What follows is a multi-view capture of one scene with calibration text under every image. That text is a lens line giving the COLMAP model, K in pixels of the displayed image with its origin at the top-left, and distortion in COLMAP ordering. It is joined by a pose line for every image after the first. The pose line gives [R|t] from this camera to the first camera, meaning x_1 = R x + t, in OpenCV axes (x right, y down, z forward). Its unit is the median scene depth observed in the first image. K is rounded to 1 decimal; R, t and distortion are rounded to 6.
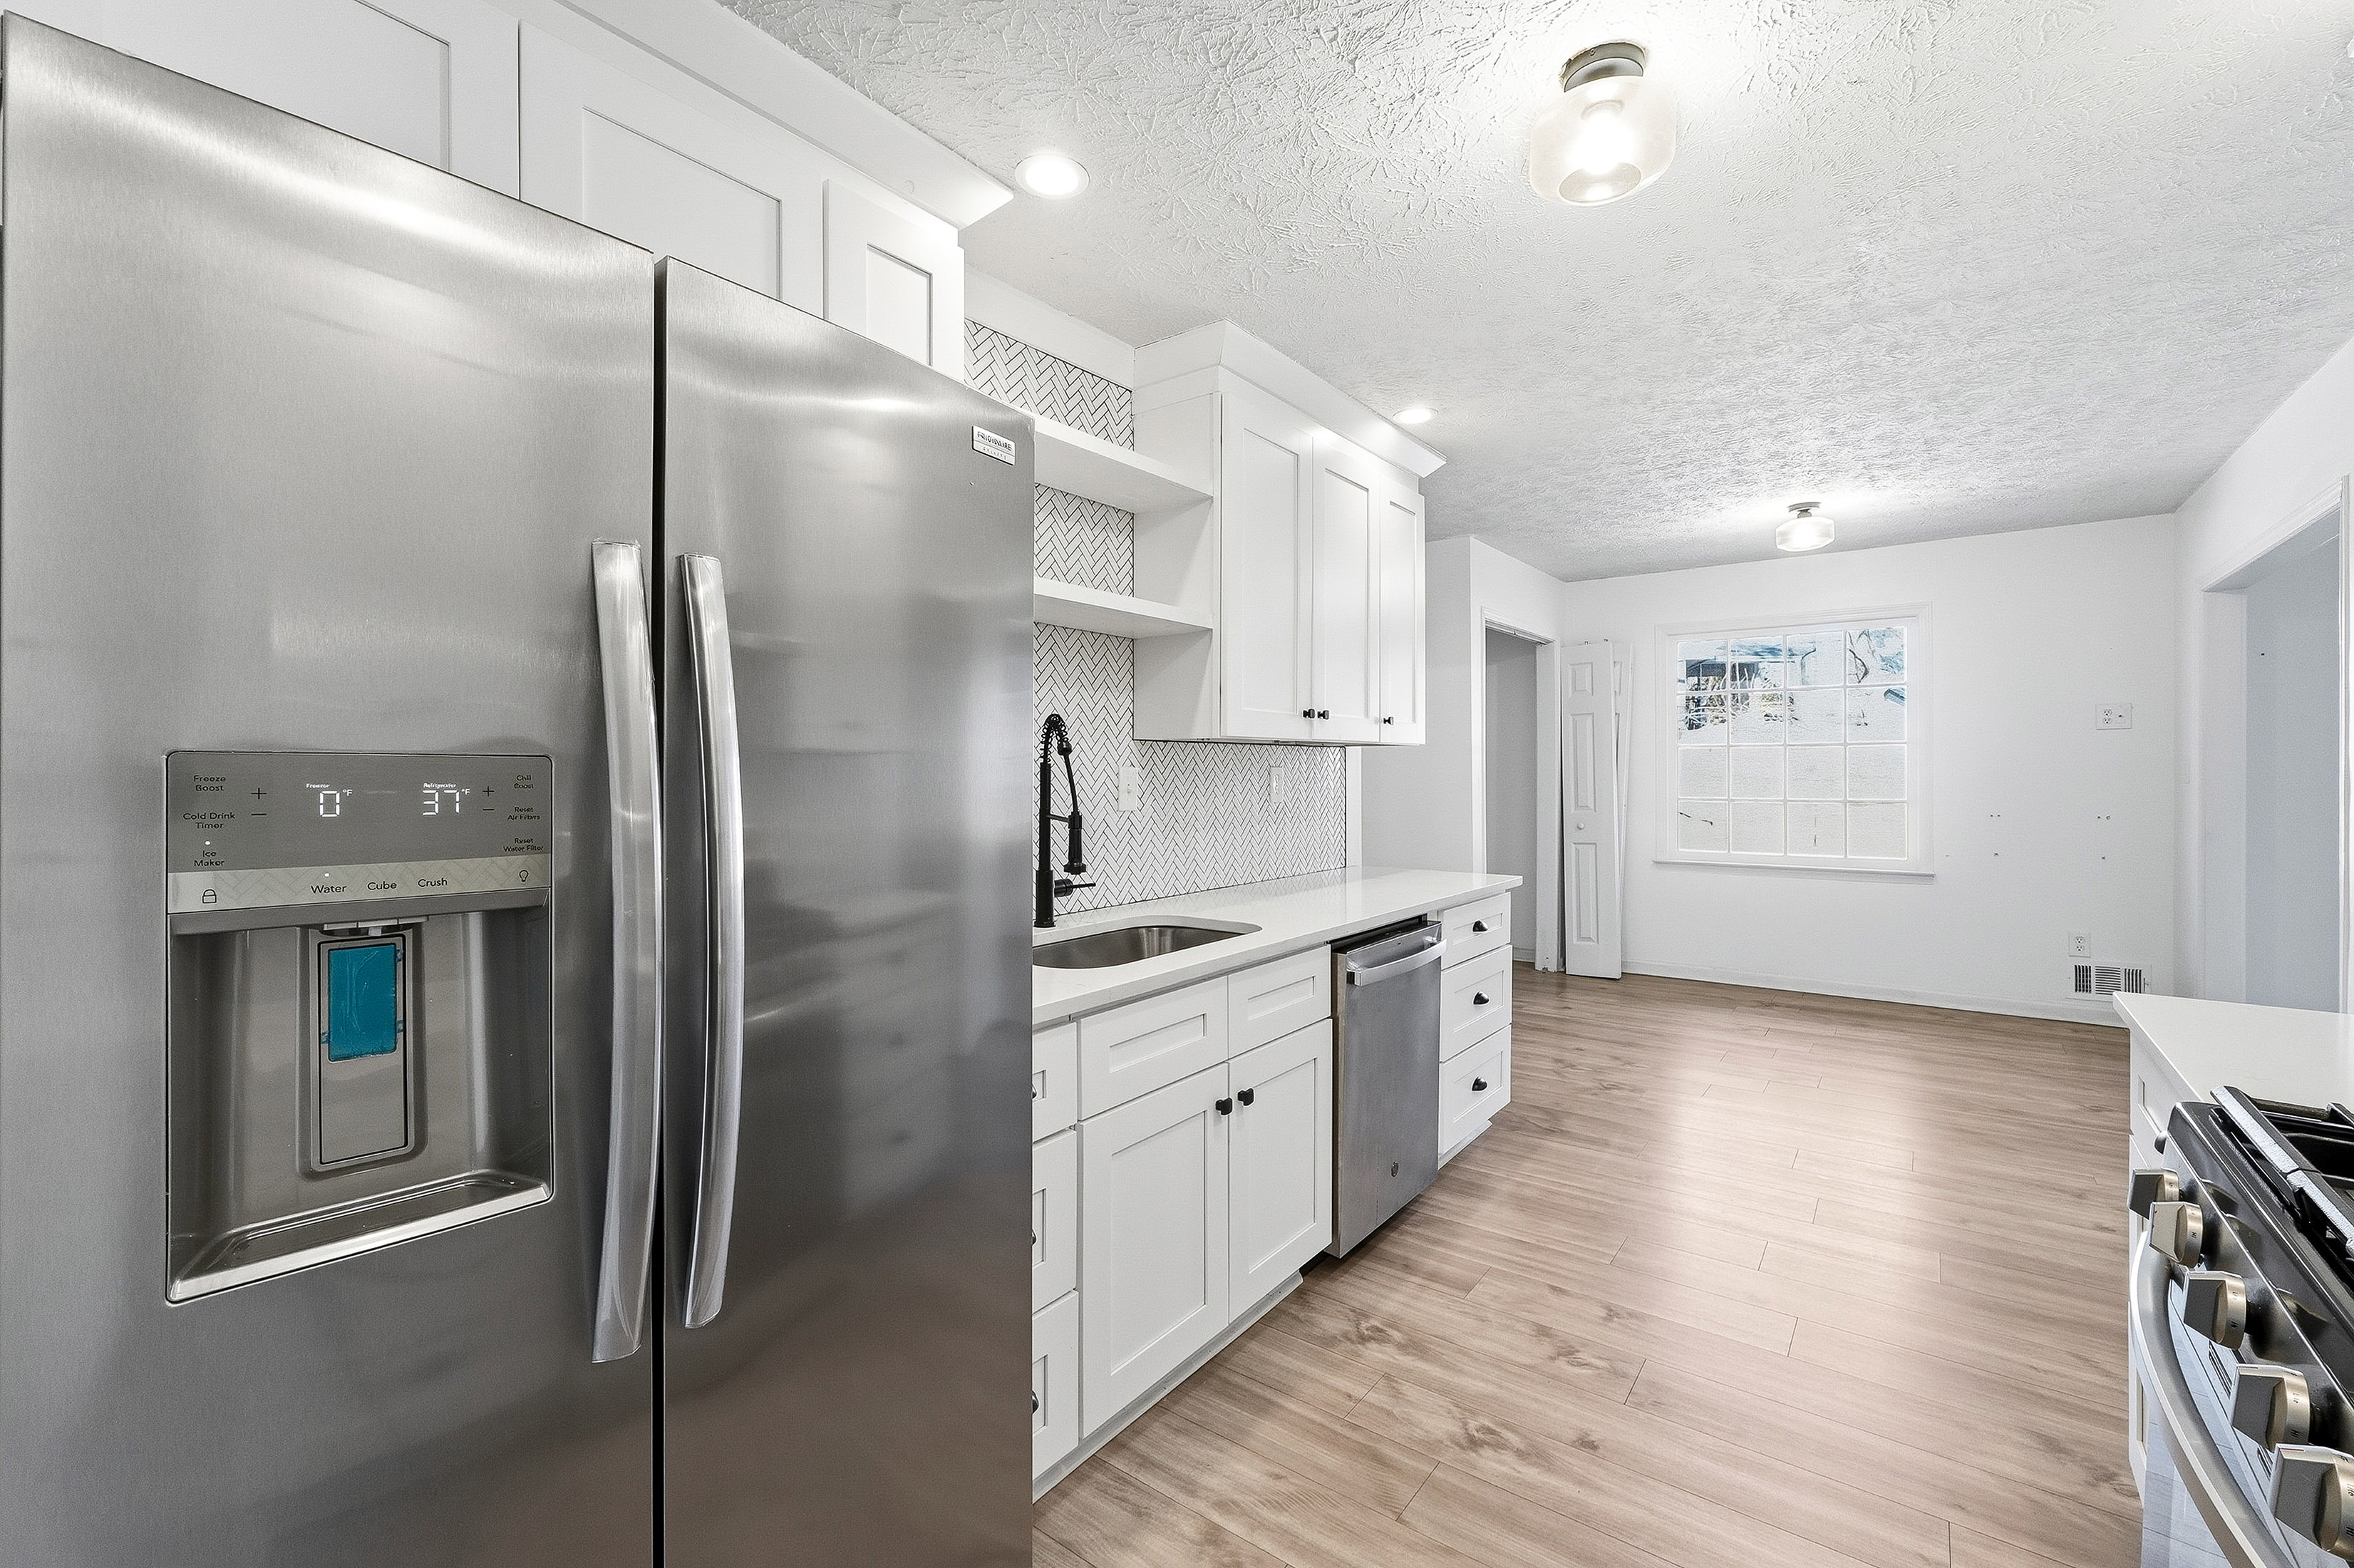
lens RADIAL K [[984.3, 0, 1165.1], [0, 984.3, 776.5], [0, 0, 1]] dist [-0.018904, 0.005036]
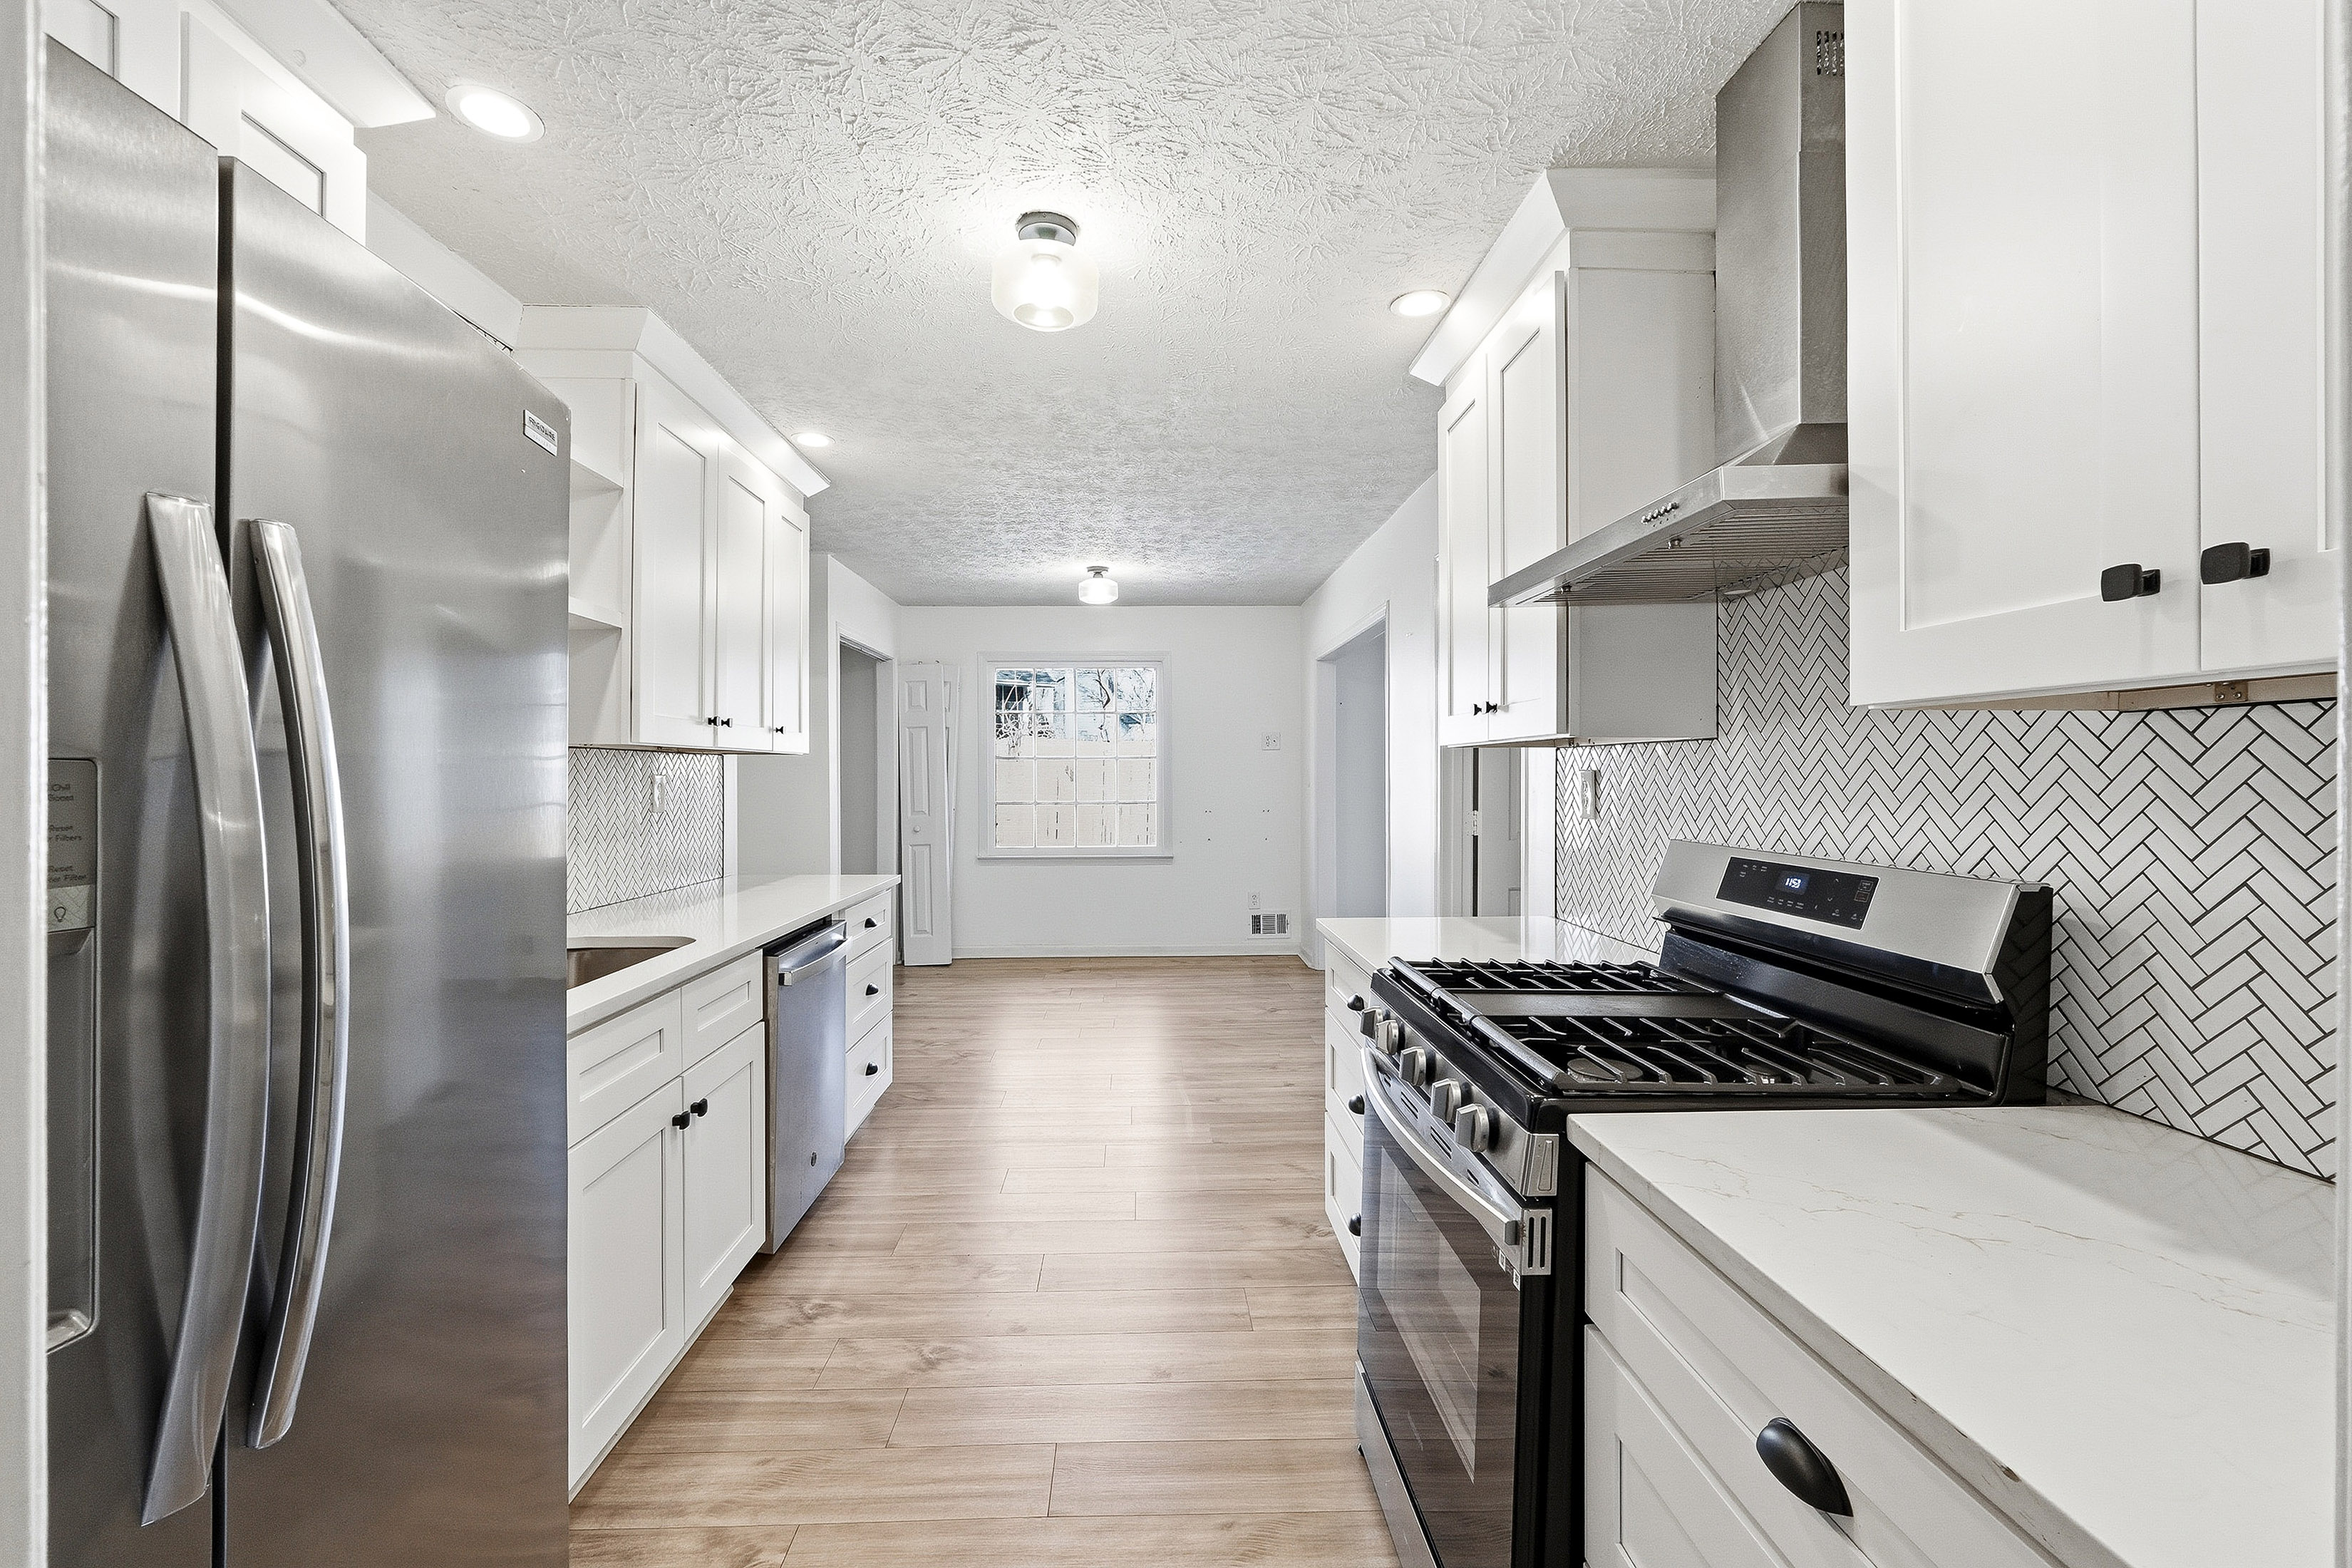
lens RADIAL K [[983.5, 0, 1156.3], [0, 983.5, 776.5], [0, 0, 1]] dist [-0.018904, 0.005036]
pose [[0.773141, 0.000633, 0.634234, -0.154703], [0.004718, 0.999966, -0.006750, 0.000693], [-0.634217, 0.008211, 0.773112, -0.046440]]
